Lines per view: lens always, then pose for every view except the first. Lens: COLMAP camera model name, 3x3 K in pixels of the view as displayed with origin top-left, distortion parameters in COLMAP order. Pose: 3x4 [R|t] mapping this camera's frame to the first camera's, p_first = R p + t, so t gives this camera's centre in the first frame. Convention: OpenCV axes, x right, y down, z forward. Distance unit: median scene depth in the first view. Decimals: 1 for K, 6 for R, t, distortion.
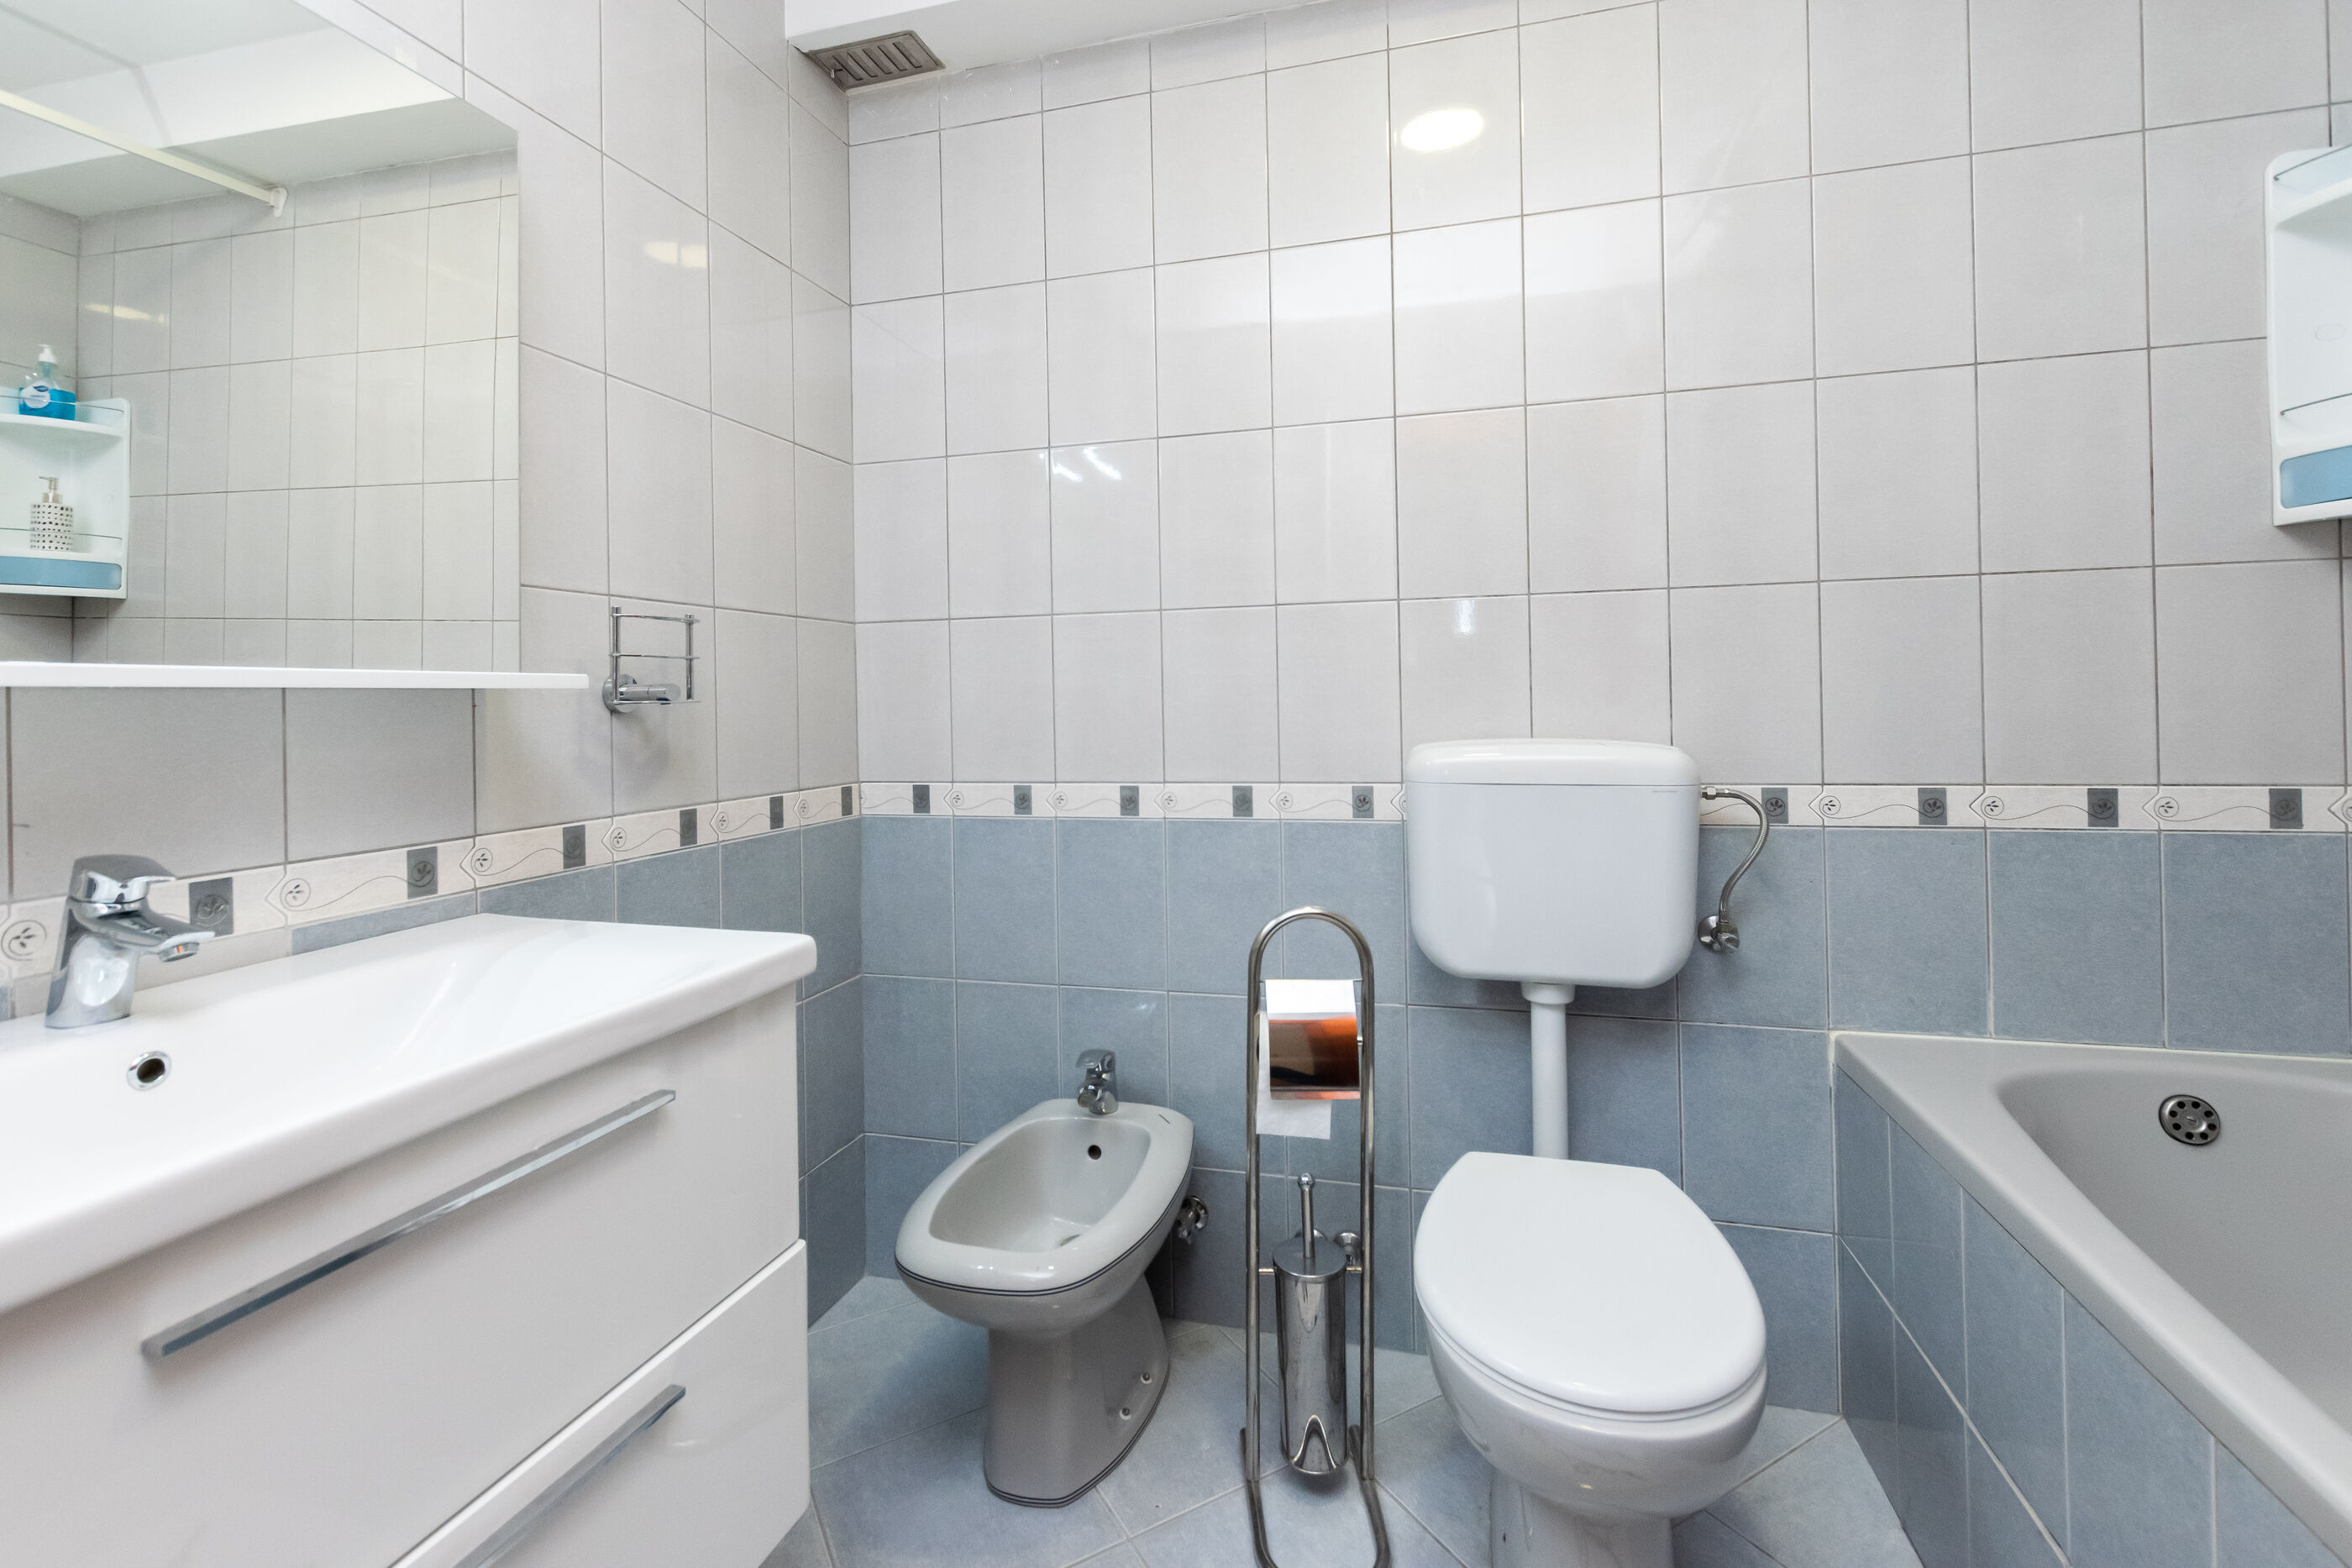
lens RADIAL K [[1038.9, 0, 1187.8], [0, 1038.9, 702.1], [0, 0, 1]] dist [0.002677, 0.000259]
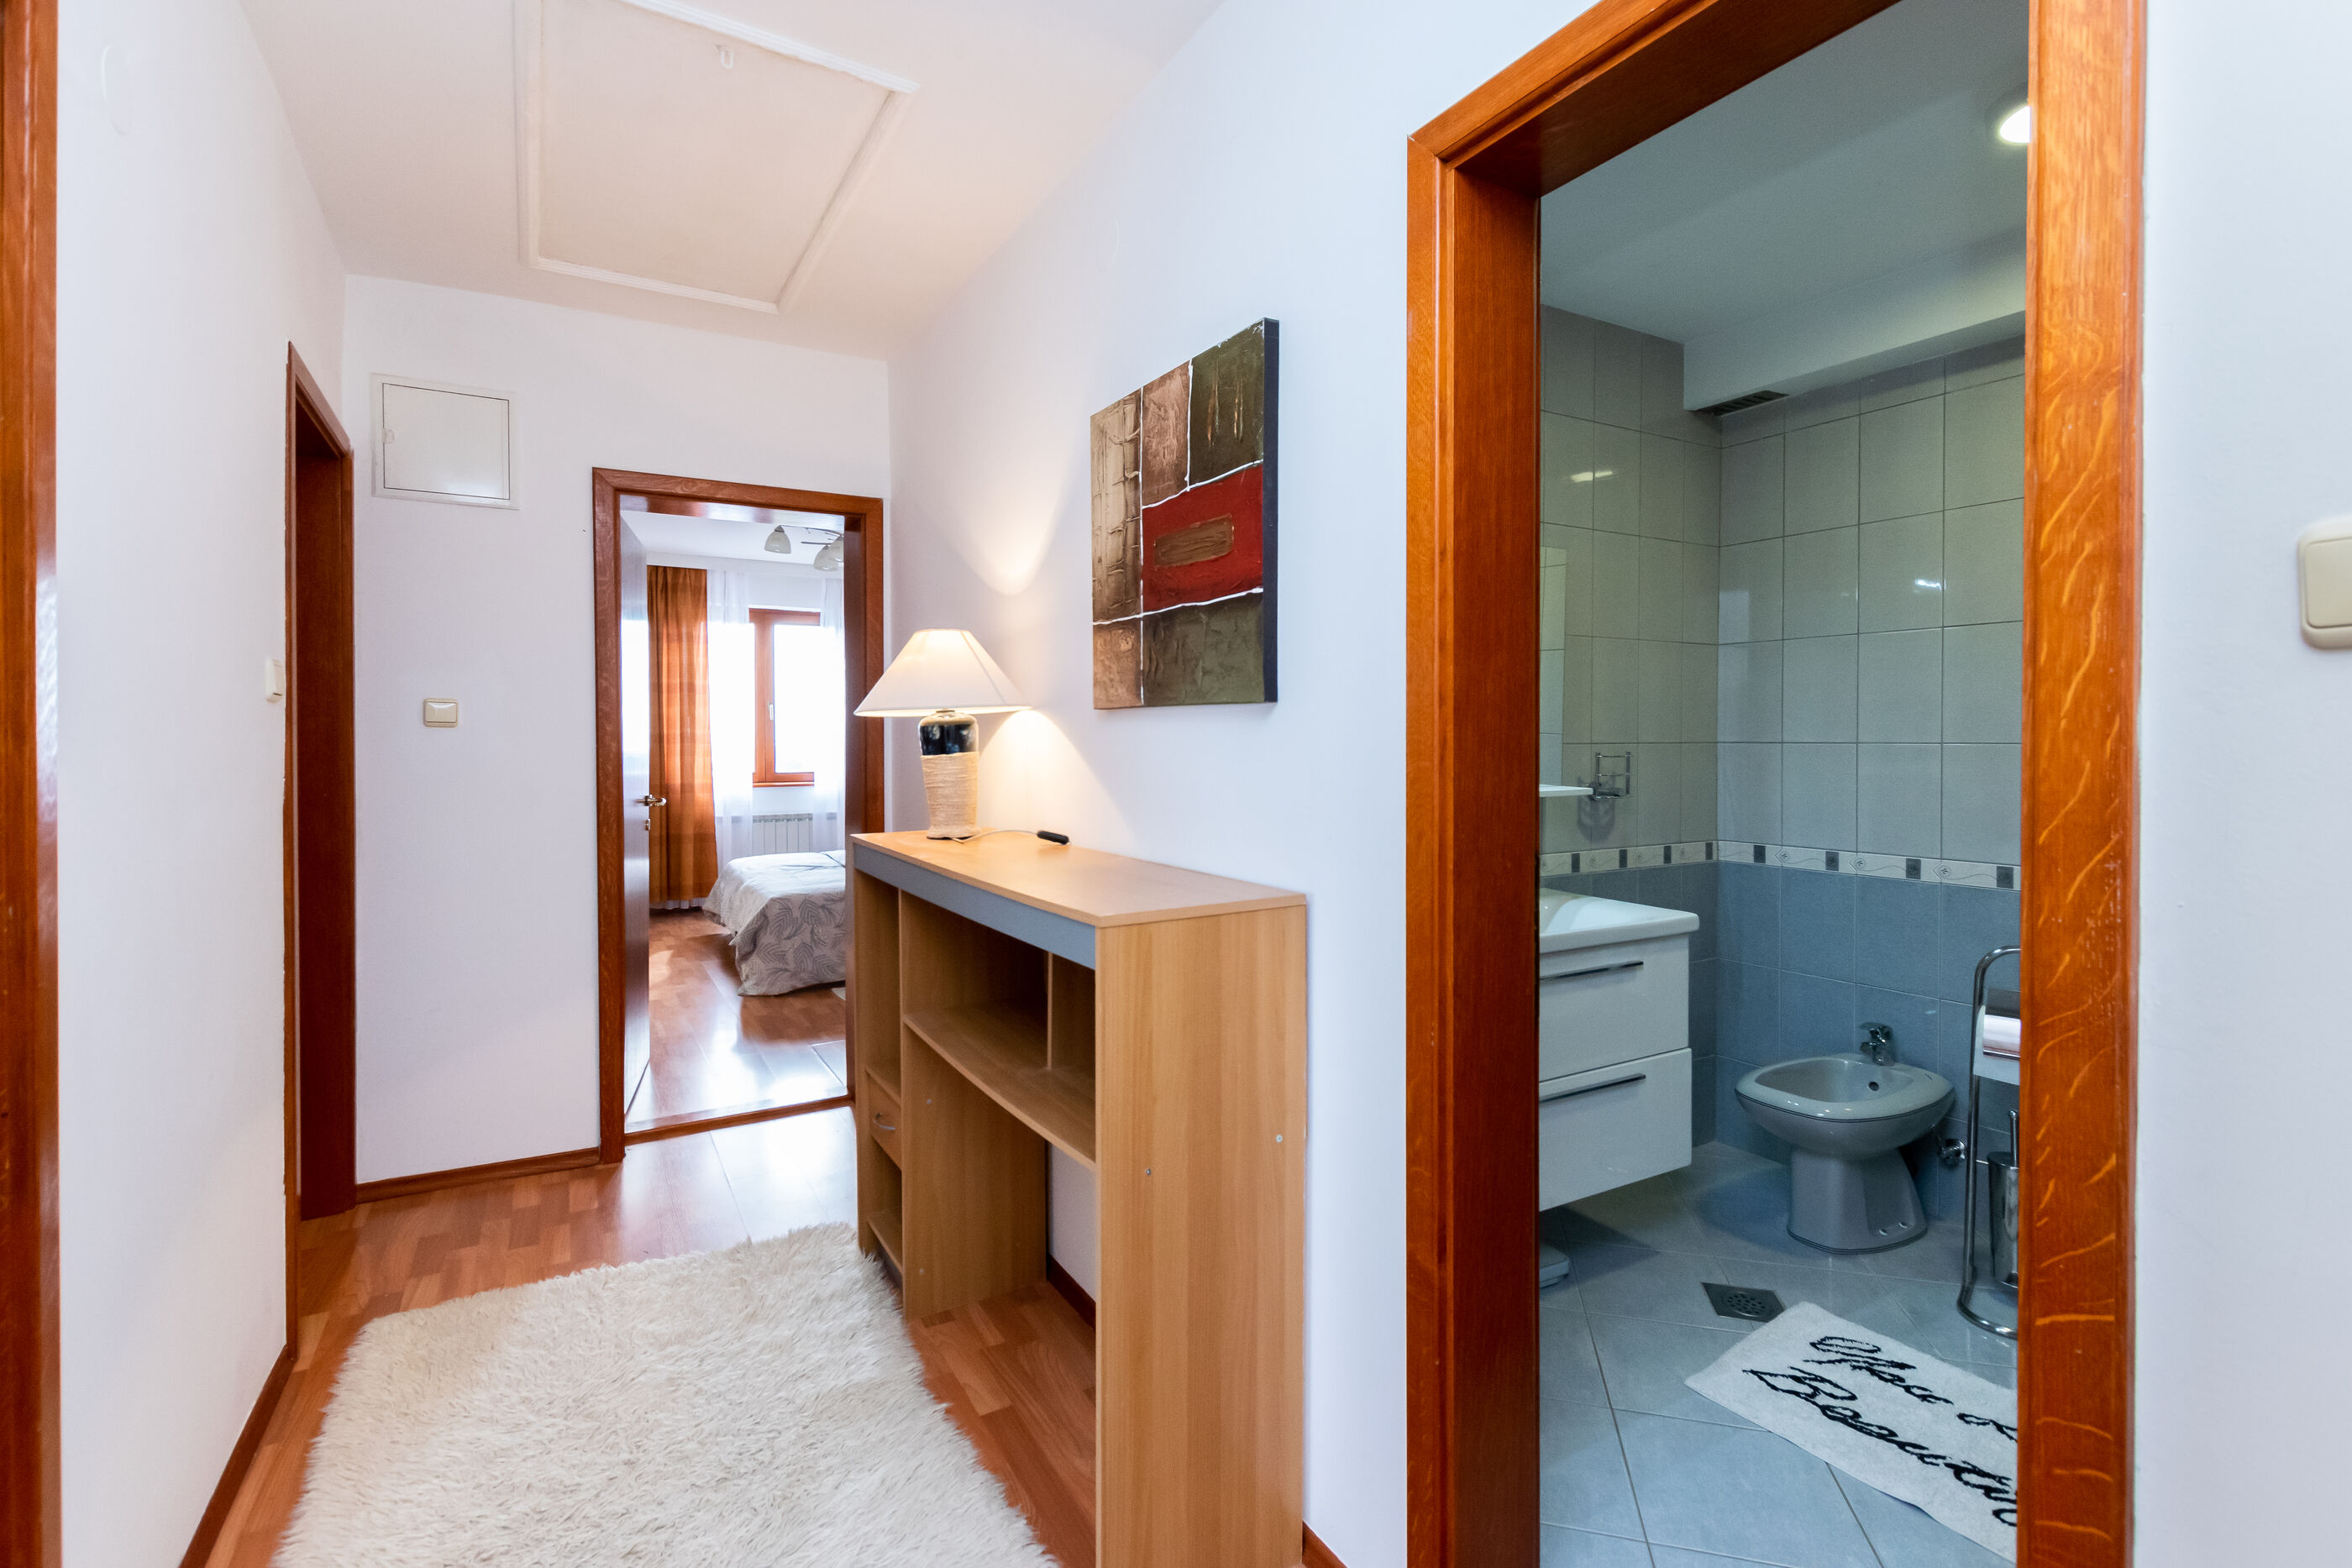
lens RADIAL K [[1067.5, 0, 1175.4], [0, 1067.5, 756.1], [0, 0, 1]] dist [0.022559, 0.000076]
pose [[0.719591, 0.027859, -0.693839, 0.264331], [-0.011974, 0.999544, 0.027715, -0.101908], [0.694295, -0.011635, 0.719597, -0.894292]]
